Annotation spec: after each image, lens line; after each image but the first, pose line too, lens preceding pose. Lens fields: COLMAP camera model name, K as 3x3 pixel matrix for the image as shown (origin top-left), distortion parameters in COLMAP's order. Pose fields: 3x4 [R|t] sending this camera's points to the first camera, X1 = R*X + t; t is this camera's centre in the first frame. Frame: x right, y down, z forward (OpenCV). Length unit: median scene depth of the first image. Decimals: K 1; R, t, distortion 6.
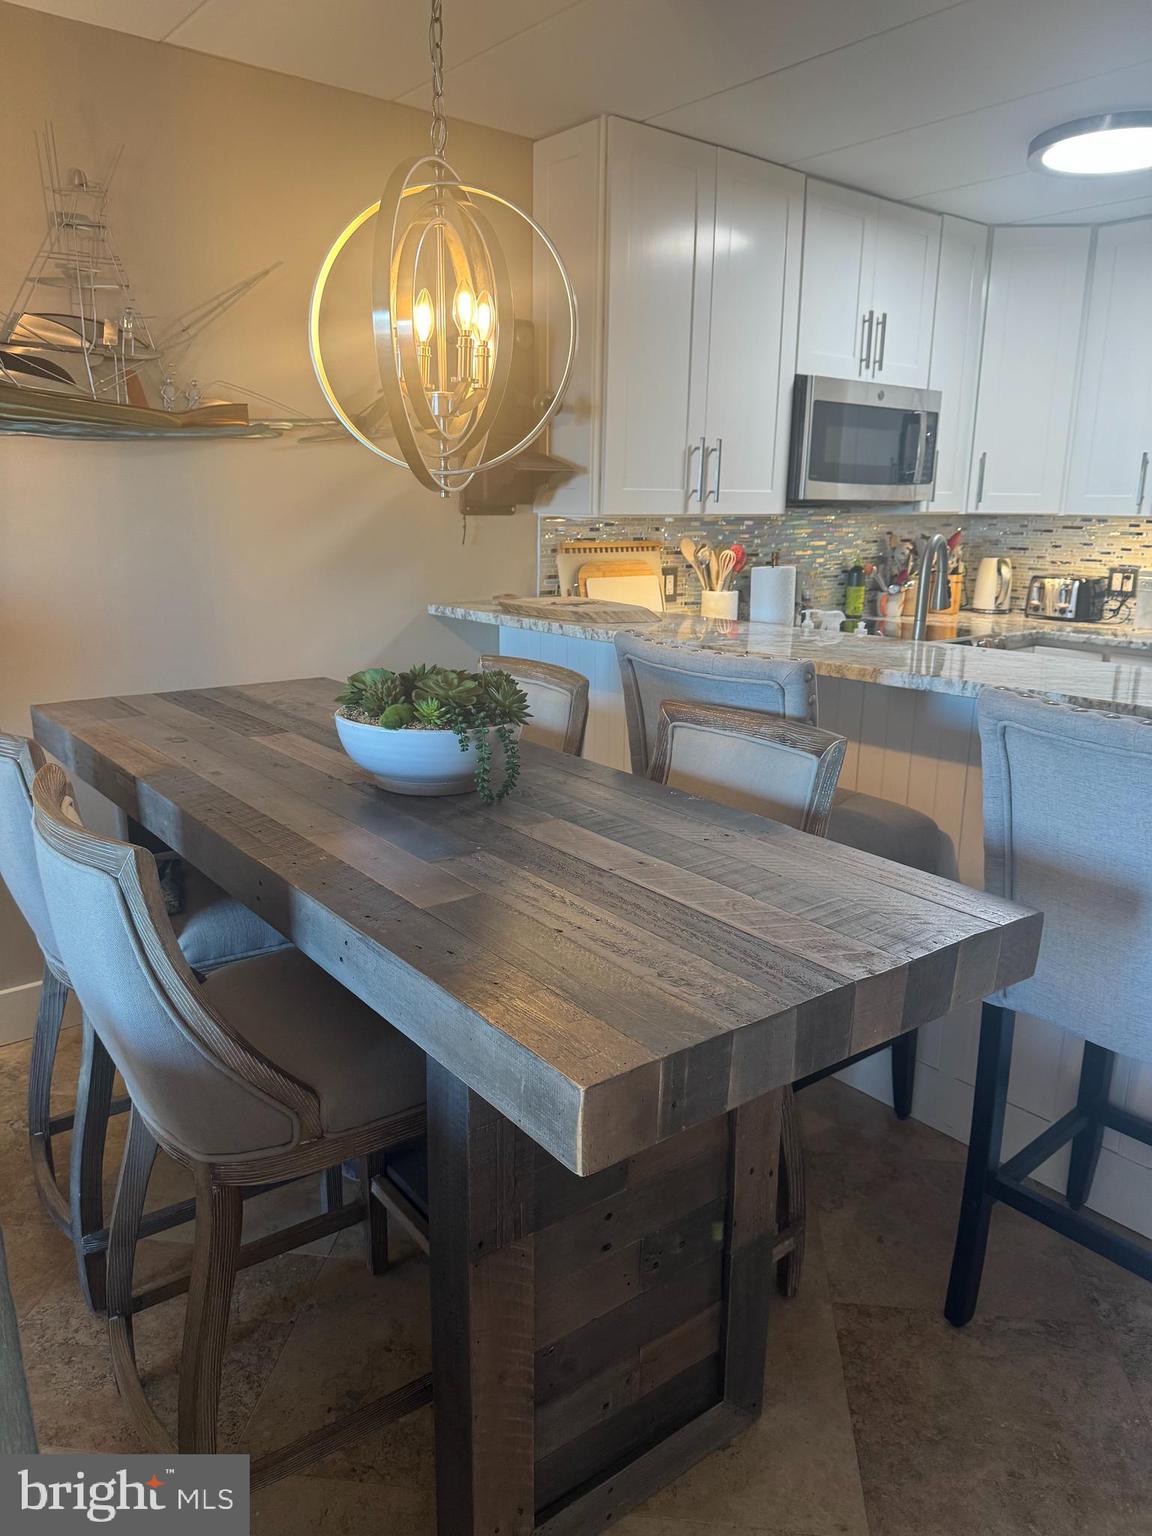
lens RADIAL K [[1059.9, 0, 576.0], [0, 1059.9, 768.0], [0, 0, 1]] dist [-0.101578, 0.052950]
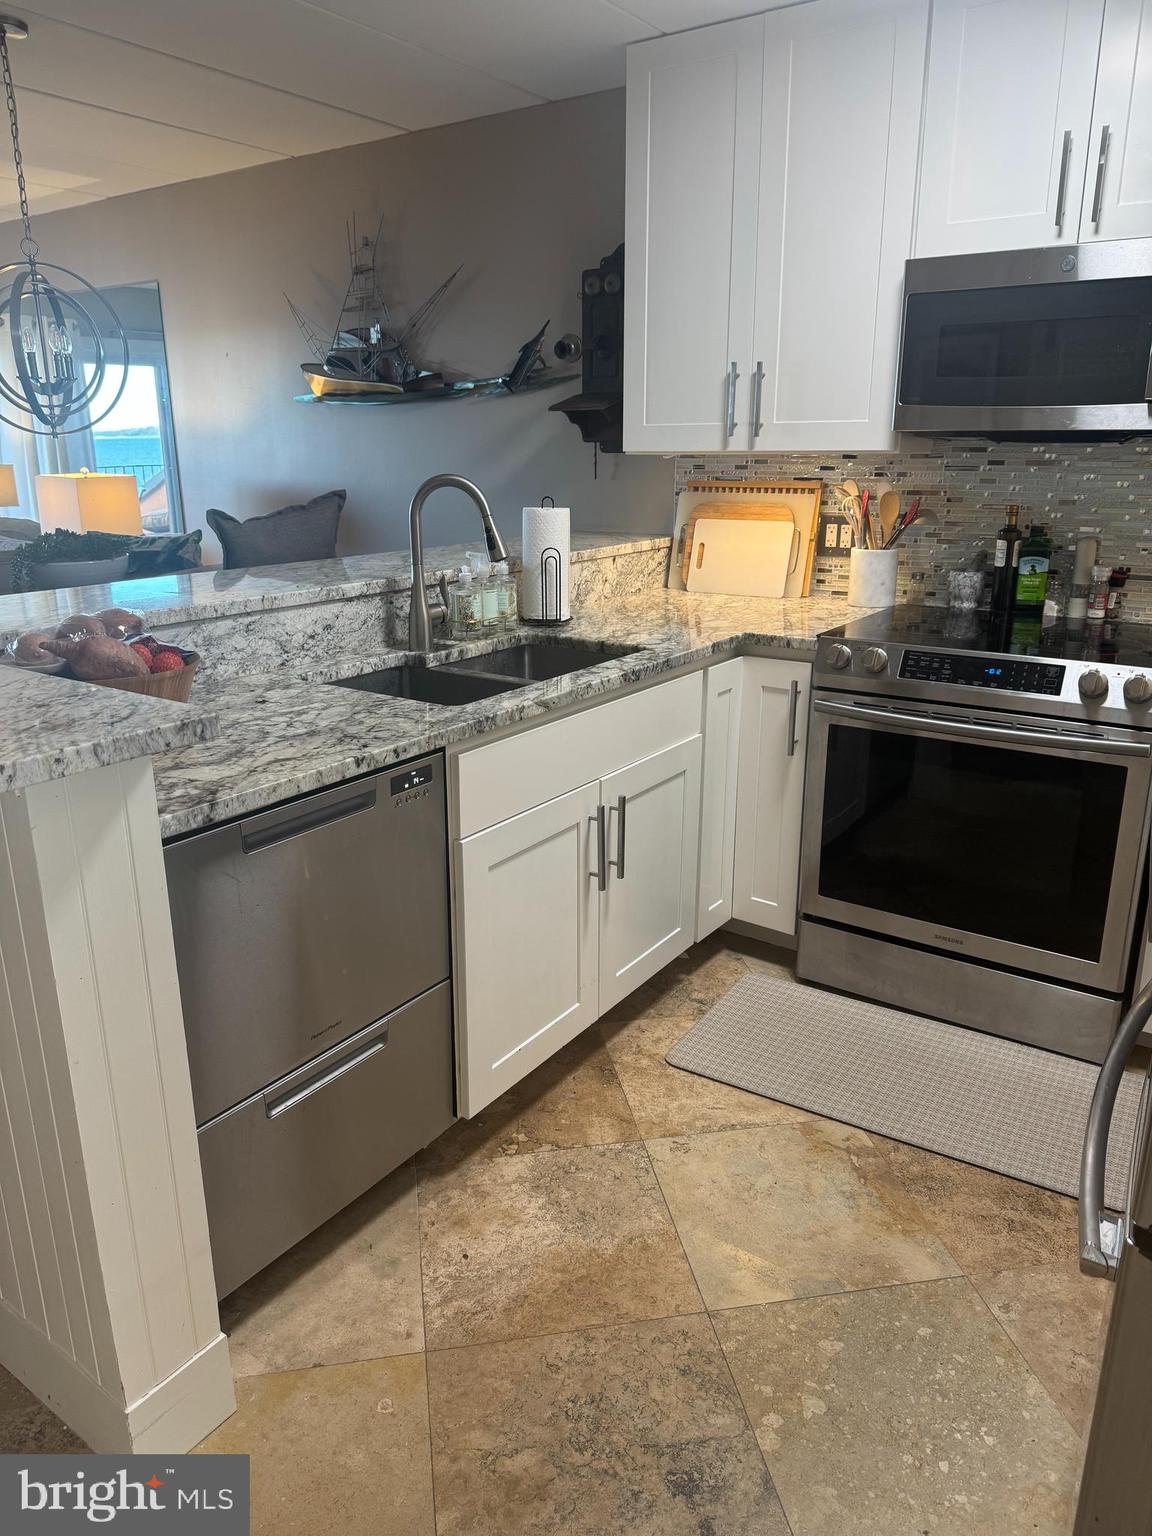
lens RADIAL K [[1059.9, 0, 576.0], [0, 1059.9, 768.0], [0, 0, 1]] dist [-0.101578, 0.052950]
pose [[0.273156, 0.285834, -0.918523, 0.916016], [-0.211550, 0.949310, 0.232502, -0.160443], [0.938420, 0.130804, 0.319778, 0.608419]]
